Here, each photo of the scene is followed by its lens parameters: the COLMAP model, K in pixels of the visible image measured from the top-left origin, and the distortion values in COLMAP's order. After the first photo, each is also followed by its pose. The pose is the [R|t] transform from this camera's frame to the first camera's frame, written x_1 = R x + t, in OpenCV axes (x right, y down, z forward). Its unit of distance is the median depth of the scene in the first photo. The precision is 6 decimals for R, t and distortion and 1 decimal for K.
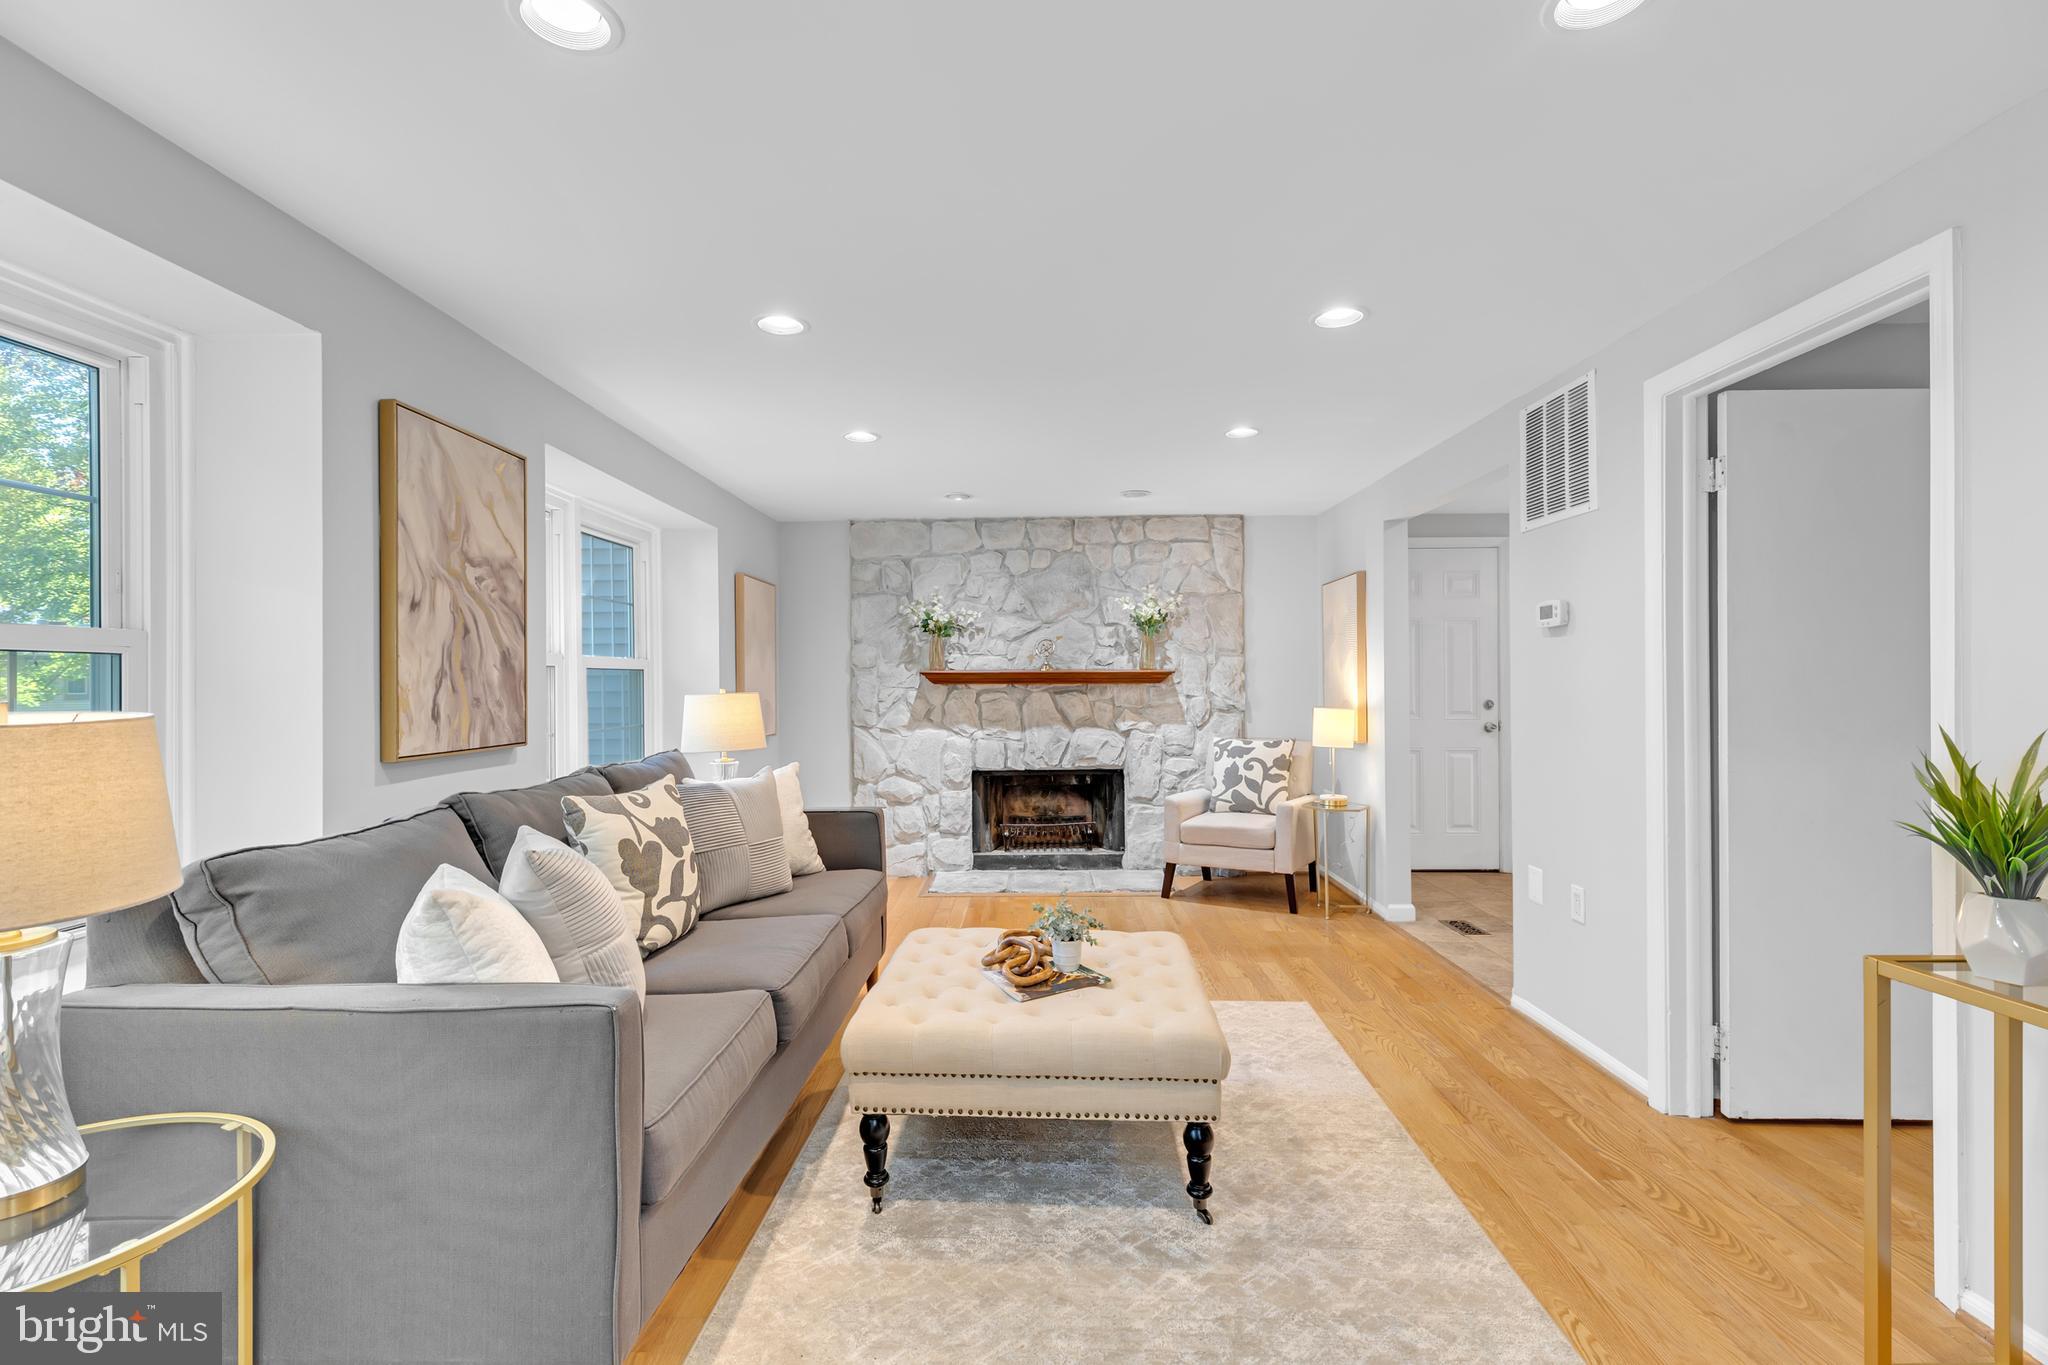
lens RADIAL K [[929.9, 0, 1015.9], [0, 929.9, 680.4], [0, 0, 1]] dist [0.004596, 0.000026]
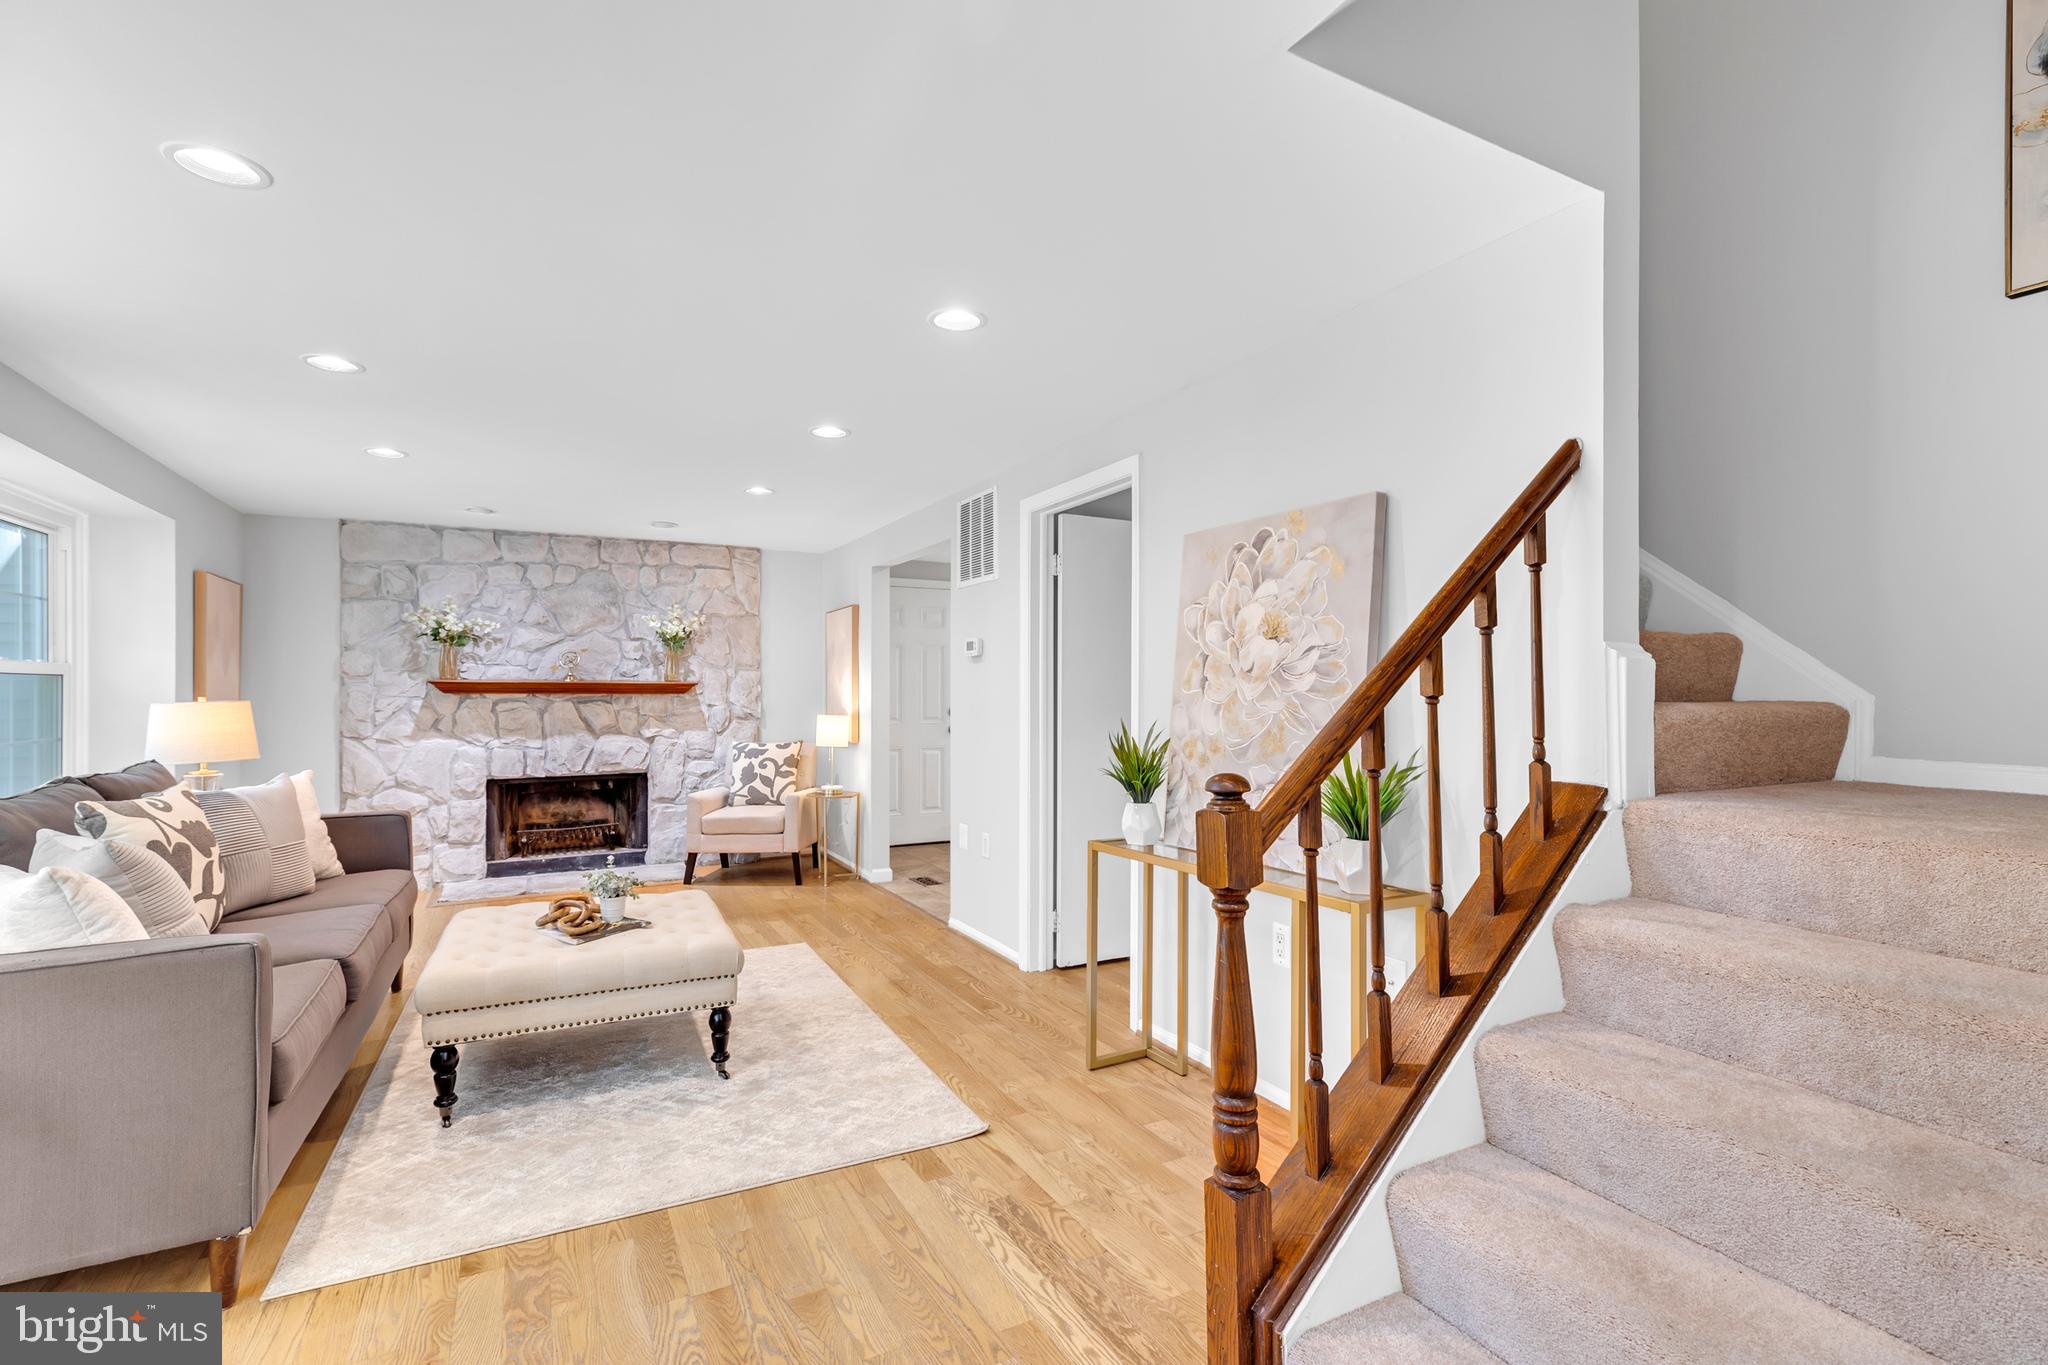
lens RADIAL K [[929.9, 0, 1015.9], [0, 929.9, 680.4], [0, 0, 1]] dist [0.004596, 0.000026]
pose [[0.874358, 0.012516, 0.485119, -0.042567], [-0.006542, 0.999881, -0.014006, 0.000033], [-0.485237, 0.009072, 0.874336, -0.187876]]
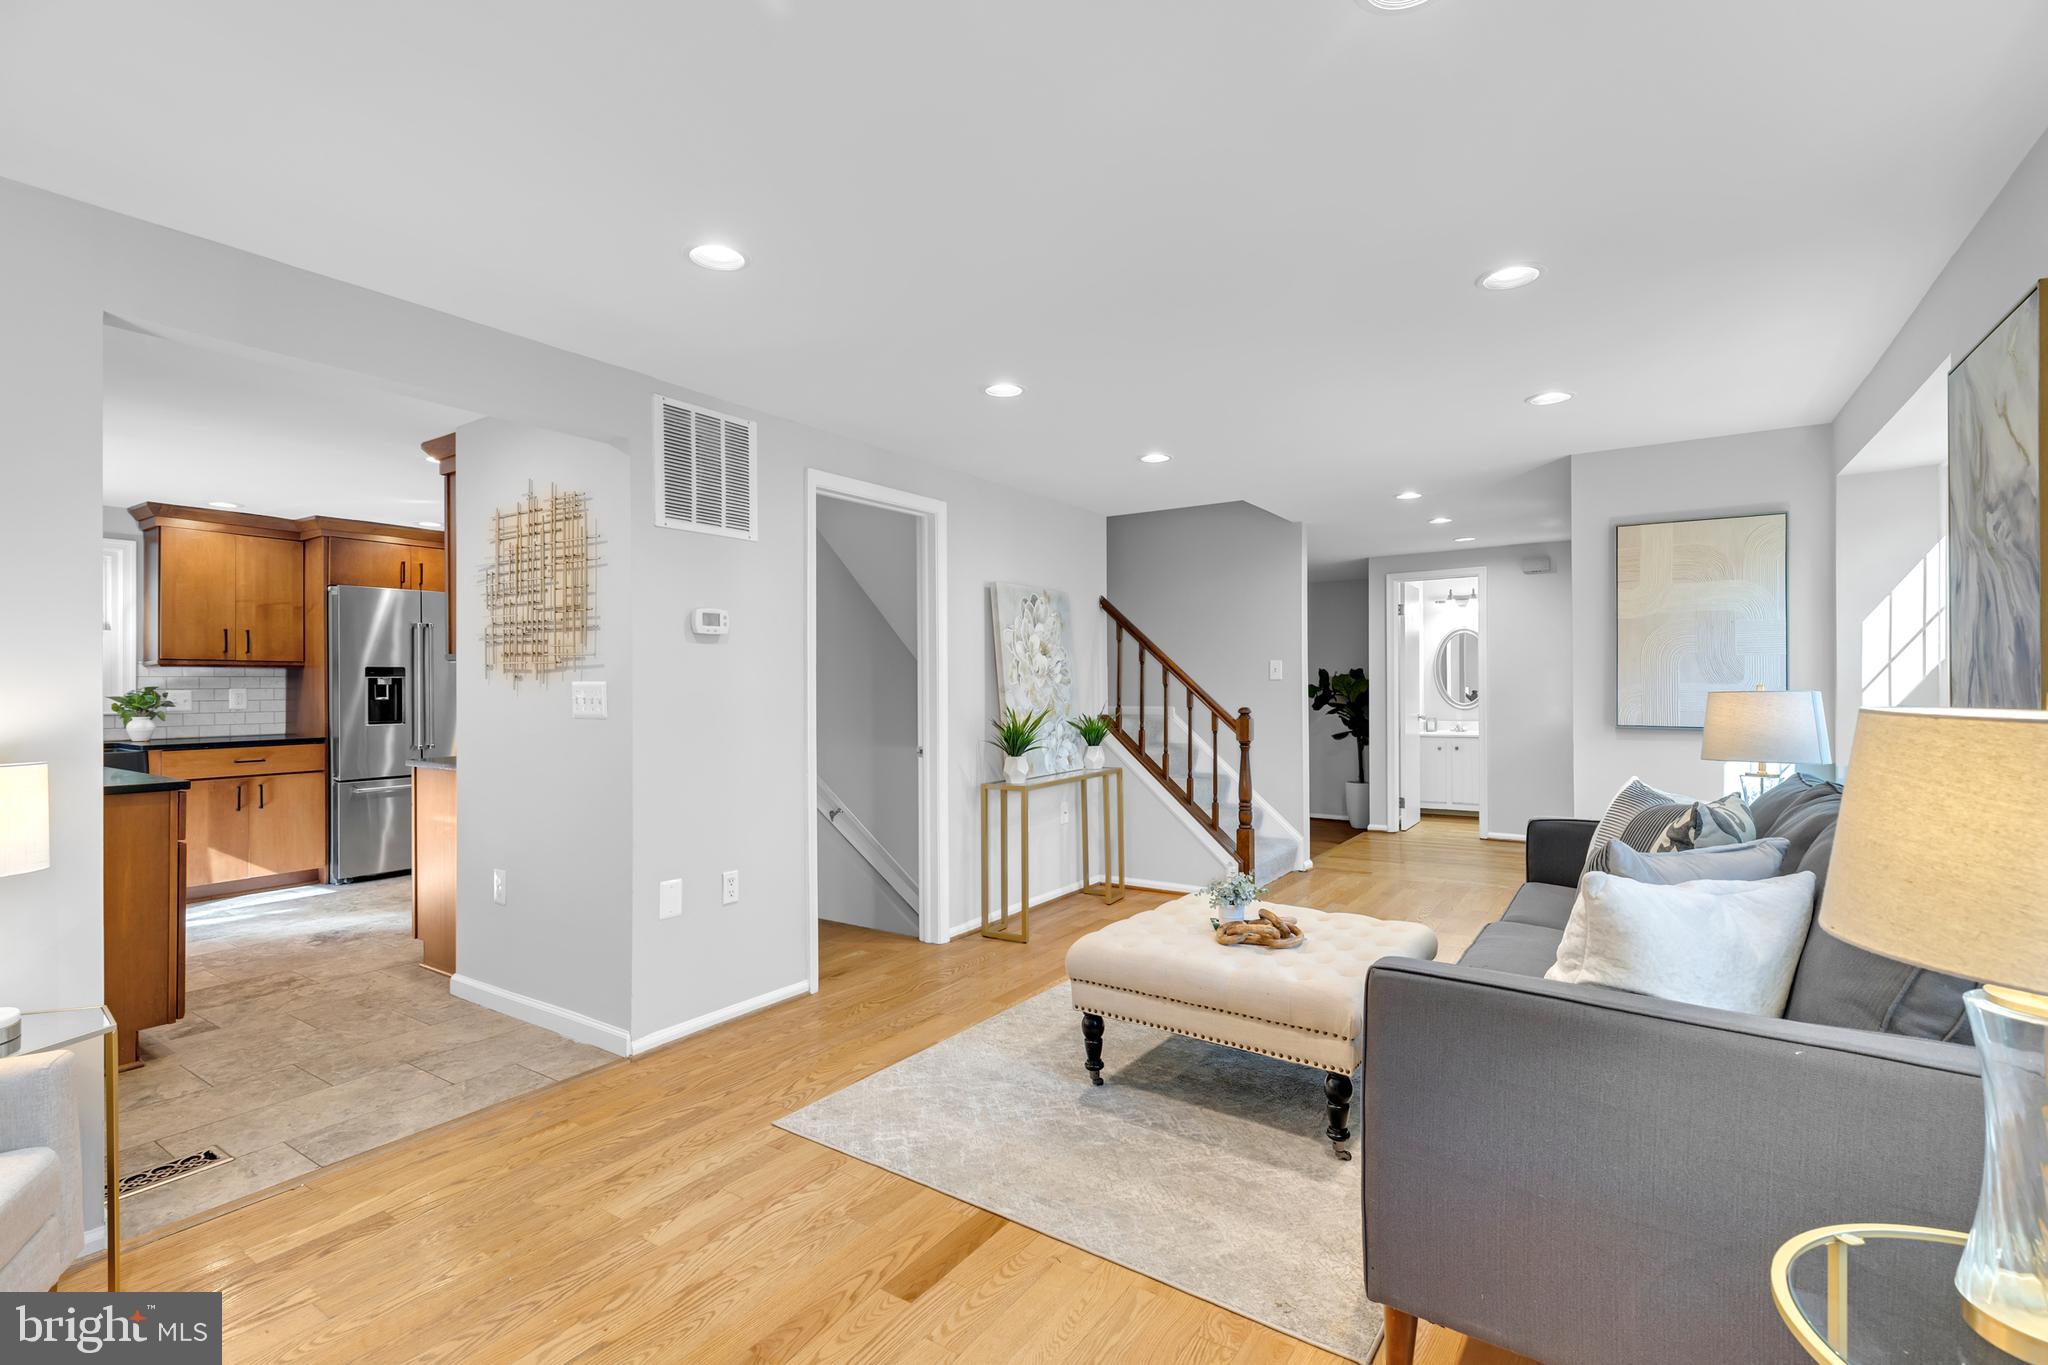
lens RADIAL K [[929.9, 0, 1015.9], [0, 929.9, 680.4], [0, 0, 1]] dist [0.004596, 0.000026]
pose [[-0.838918, 0.013020, 0.544102, -0.177499], [0.008707, 0.999907, -0.010503, 0.005494], [-0.544188, -0.004074, -0.838953, 1.076189]]
